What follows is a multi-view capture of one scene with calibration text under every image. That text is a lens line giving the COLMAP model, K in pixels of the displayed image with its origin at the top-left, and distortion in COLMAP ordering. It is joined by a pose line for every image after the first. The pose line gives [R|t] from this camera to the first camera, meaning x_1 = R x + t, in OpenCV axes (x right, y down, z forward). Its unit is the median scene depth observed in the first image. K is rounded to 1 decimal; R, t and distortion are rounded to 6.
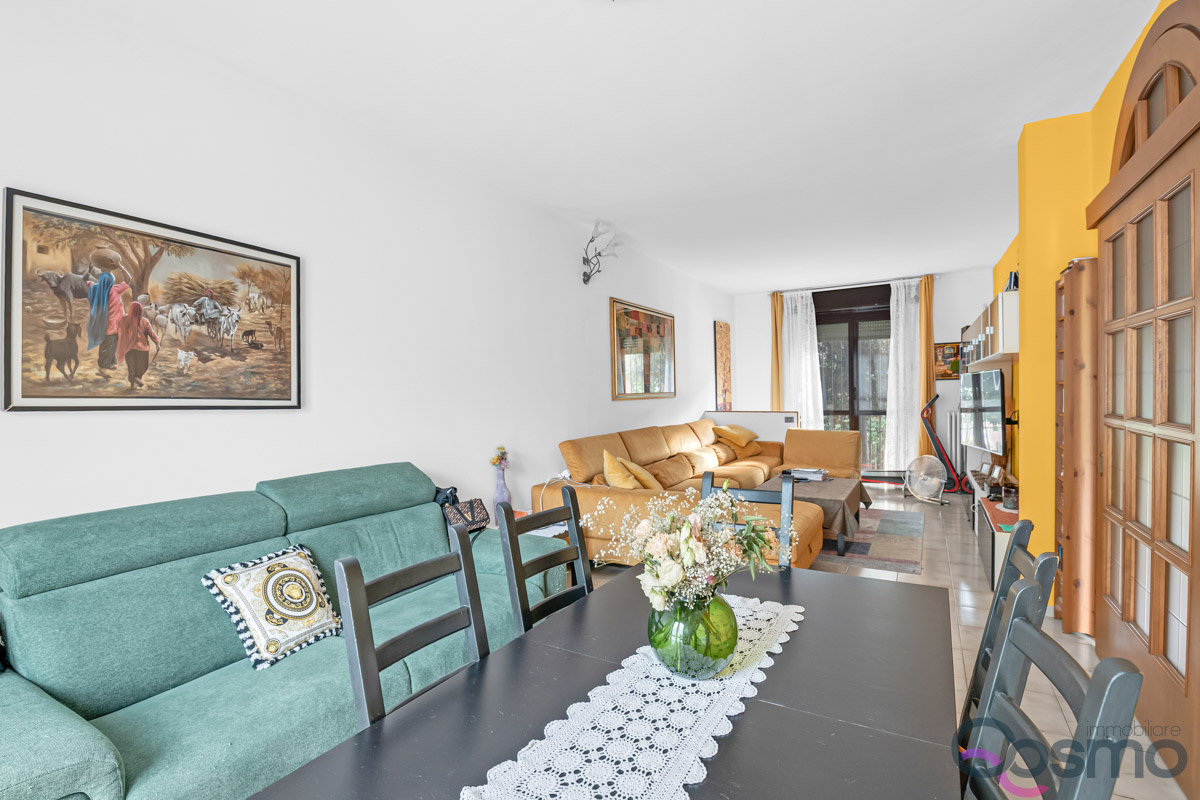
lens RADIAL K [[555.3, 0, 600.0], [0, 555.3, 400.0], [0, 0, 1]] dist [-0.000663, -0.000561]
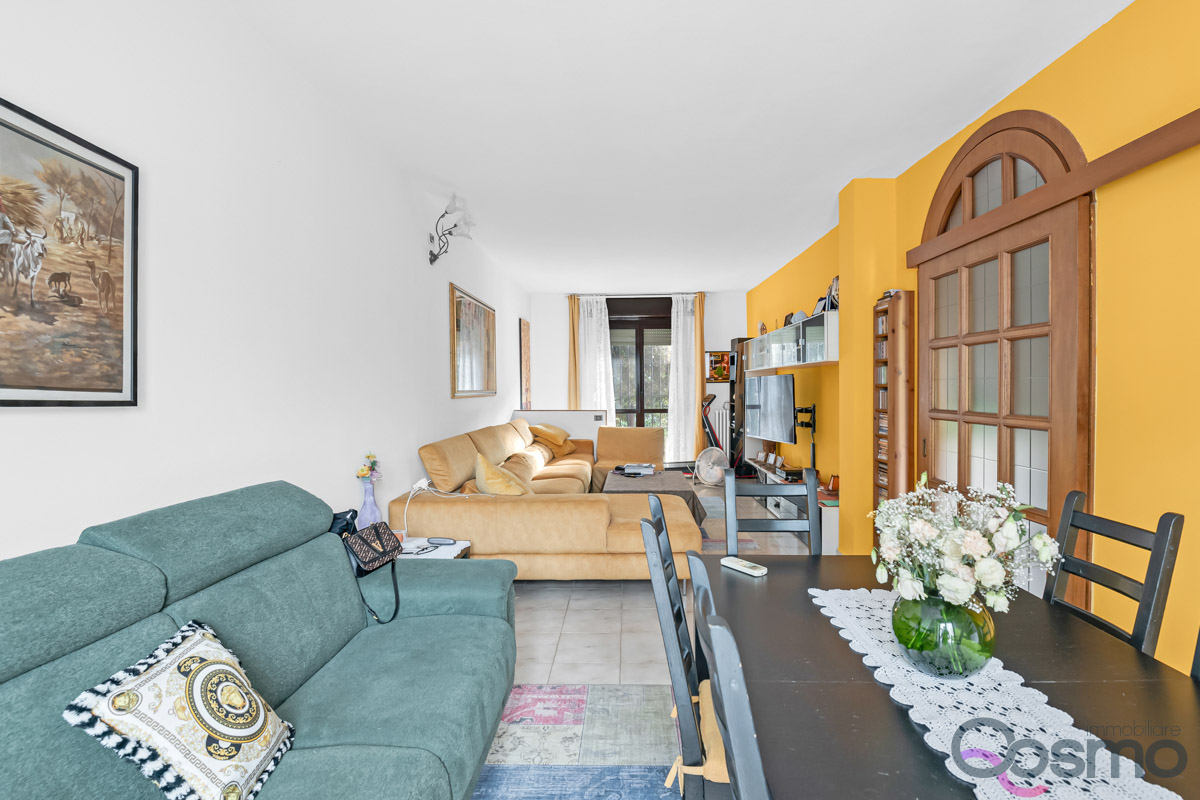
lens RADIAL K [[556.7, 0, 601.6], [0, 556.7, 392.3], [0, 0, 1]] dist [-0.001447, -0.004945]
pose [[0.878679, 0.010879, 0.477289, -0.391348], [-0.004119, 0.999876, -0.015208, 0.008138], [-0.477395, 0.011397, 0.878615, 0.200529]]
